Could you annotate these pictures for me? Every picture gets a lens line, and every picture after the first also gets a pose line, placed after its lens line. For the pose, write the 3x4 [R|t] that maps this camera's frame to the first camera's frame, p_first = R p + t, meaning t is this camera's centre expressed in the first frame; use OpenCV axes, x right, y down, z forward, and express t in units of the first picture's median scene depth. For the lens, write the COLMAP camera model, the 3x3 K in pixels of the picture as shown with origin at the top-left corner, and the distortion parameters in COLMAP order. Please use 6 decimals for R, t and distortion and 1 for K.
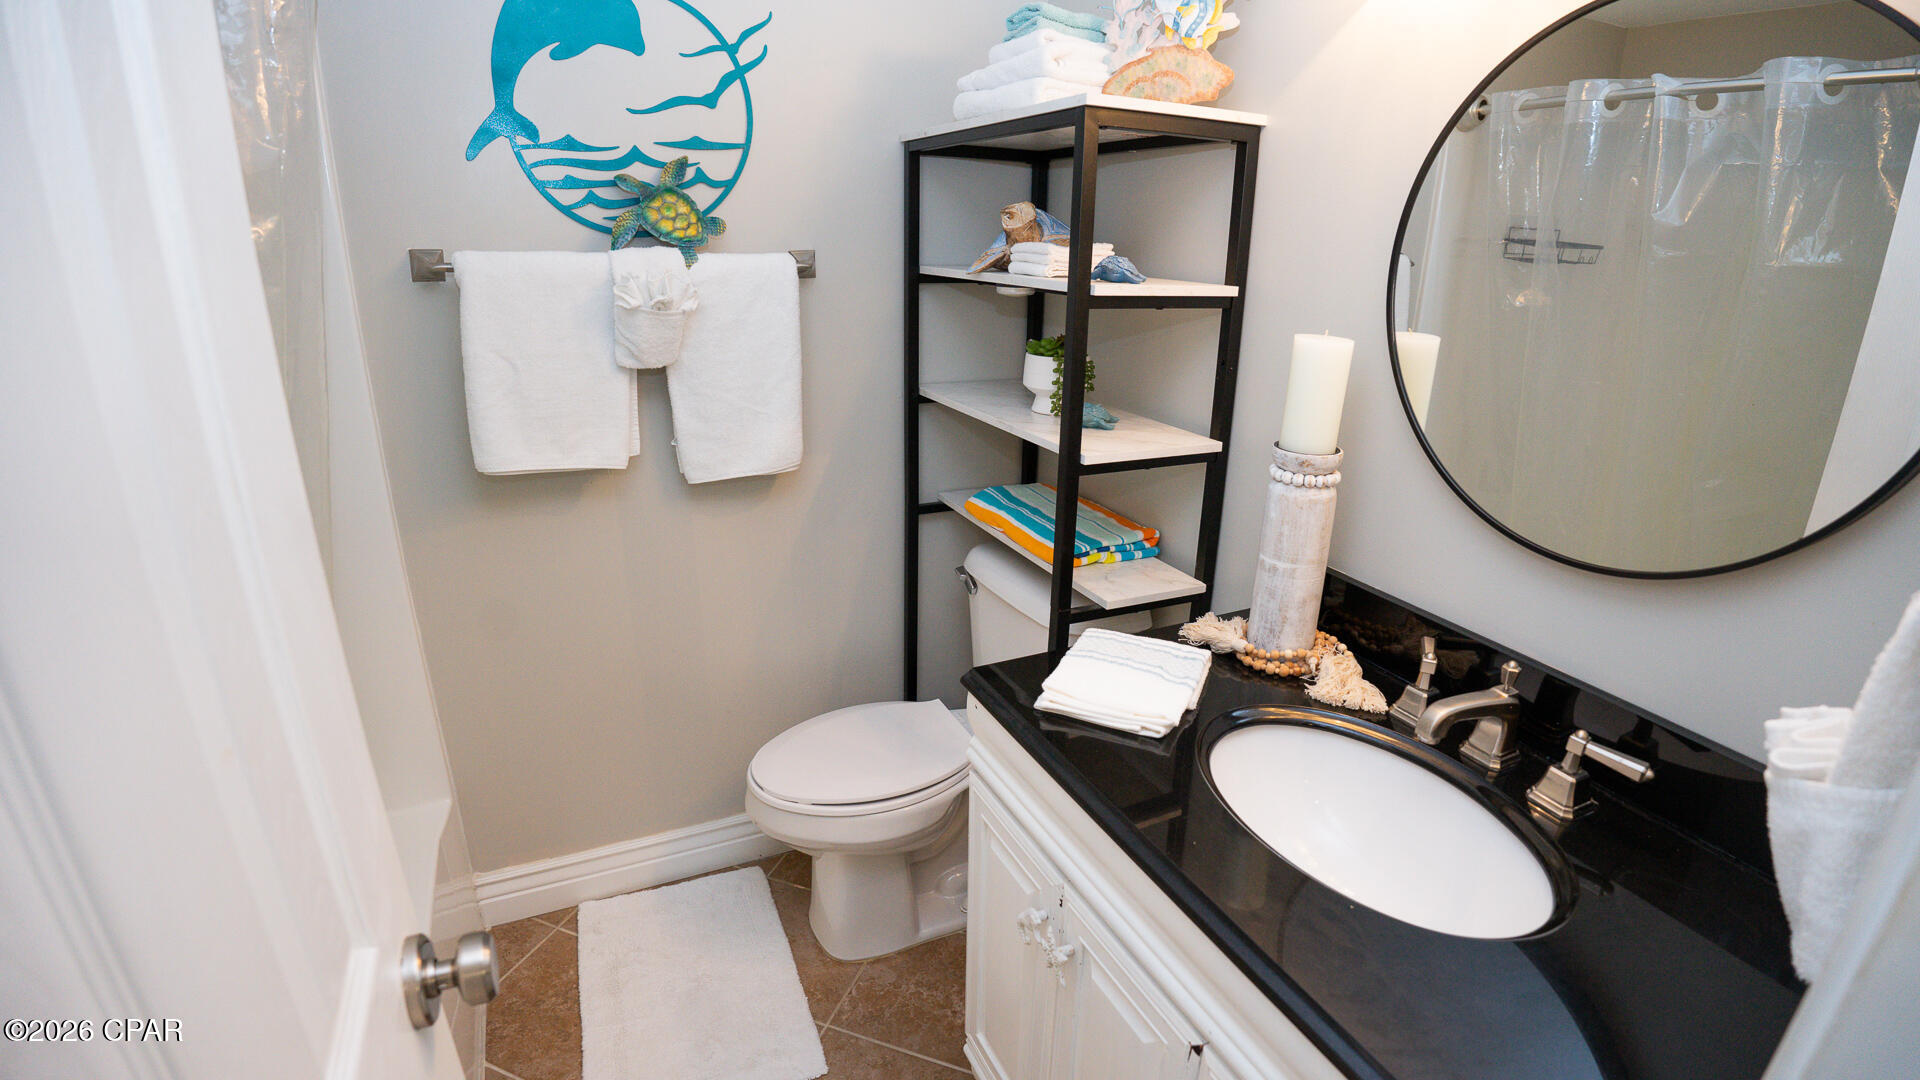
lens RADIAL K [[894.9, 0, 961.9], [0, 894.9, 544.7], [0, 0, 1]] dist [-0.115098, 0.025549]
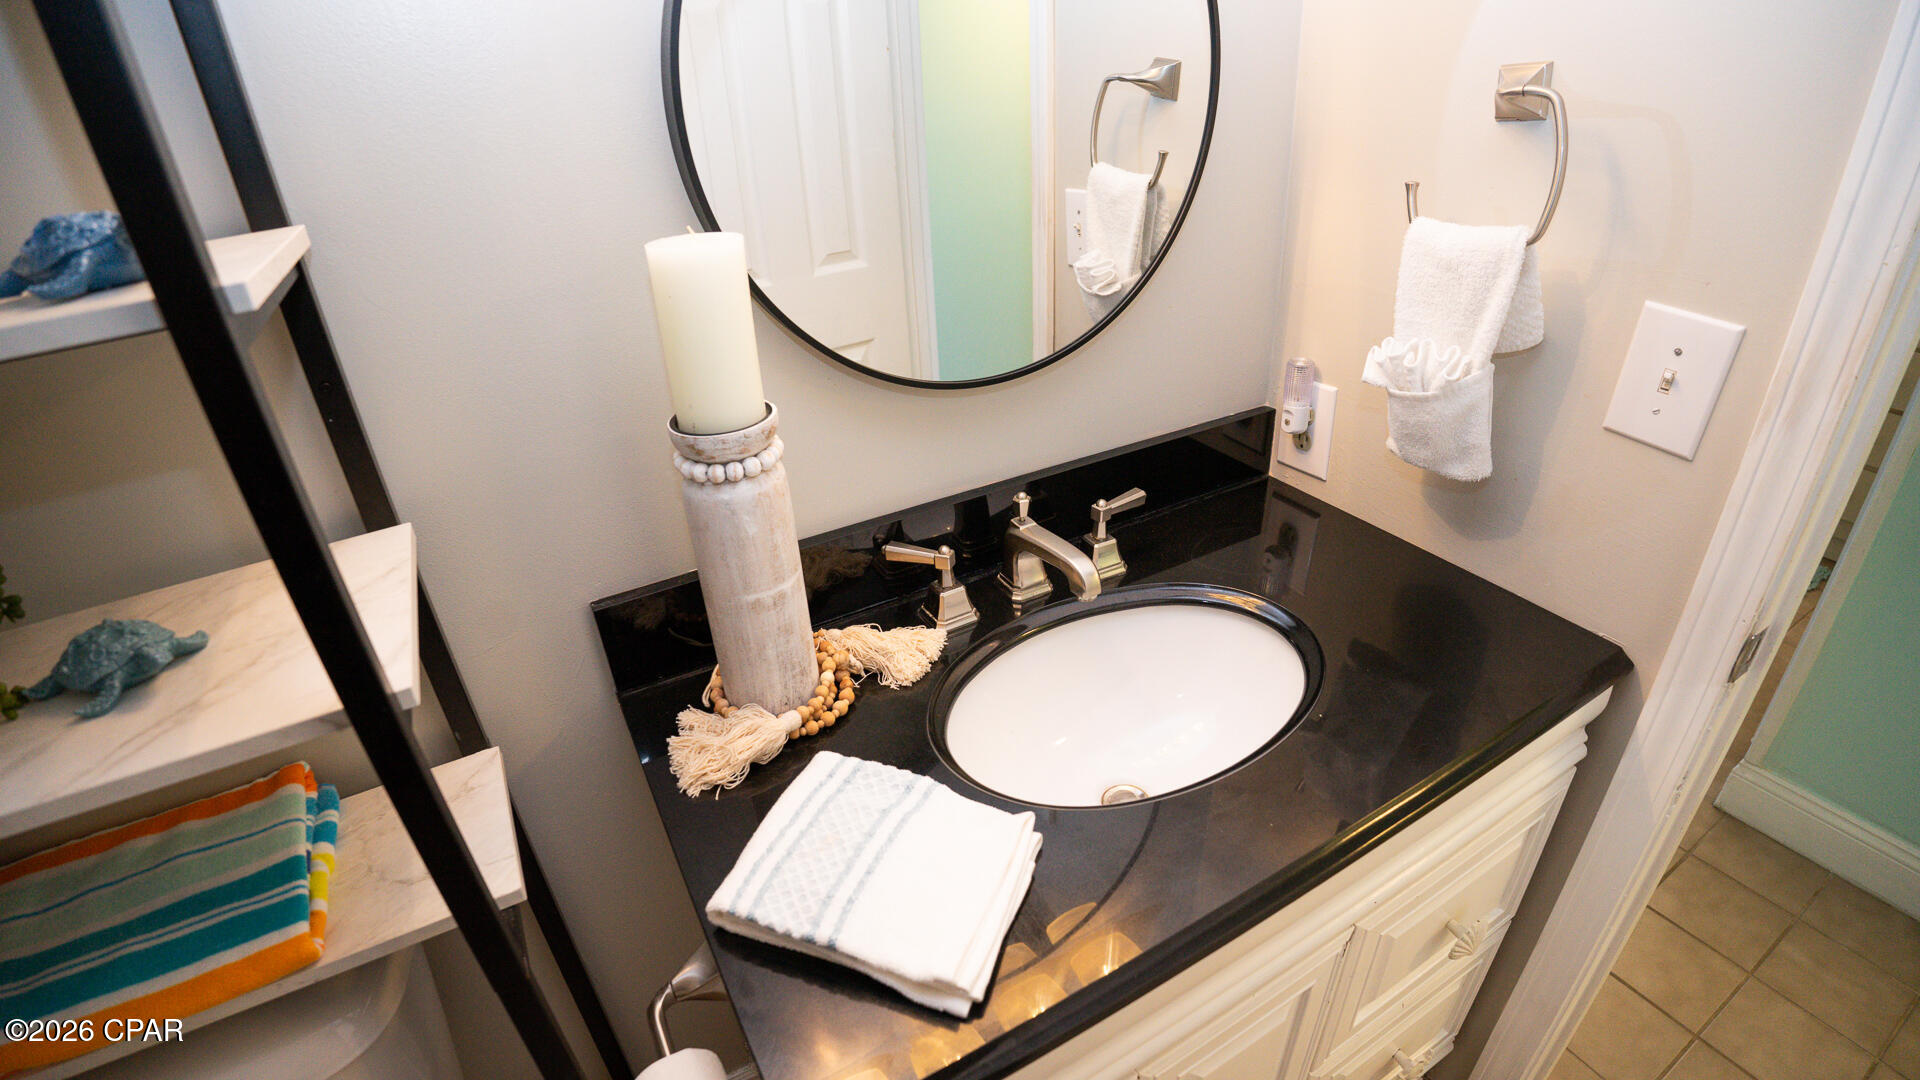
lens RADIAL K [[894.9, 0, 961.9], [0, 894.9, 544.7], [0, 0, 1]] dist [-0.115098, 0.025549]
pose [[-0.075622, -0.502955, 0.860998, -0.203741], [0.378271, 0.784456, 0.491467, -0.275162], [-0.922601, 0.362856, 0.130931, 0.771467]]
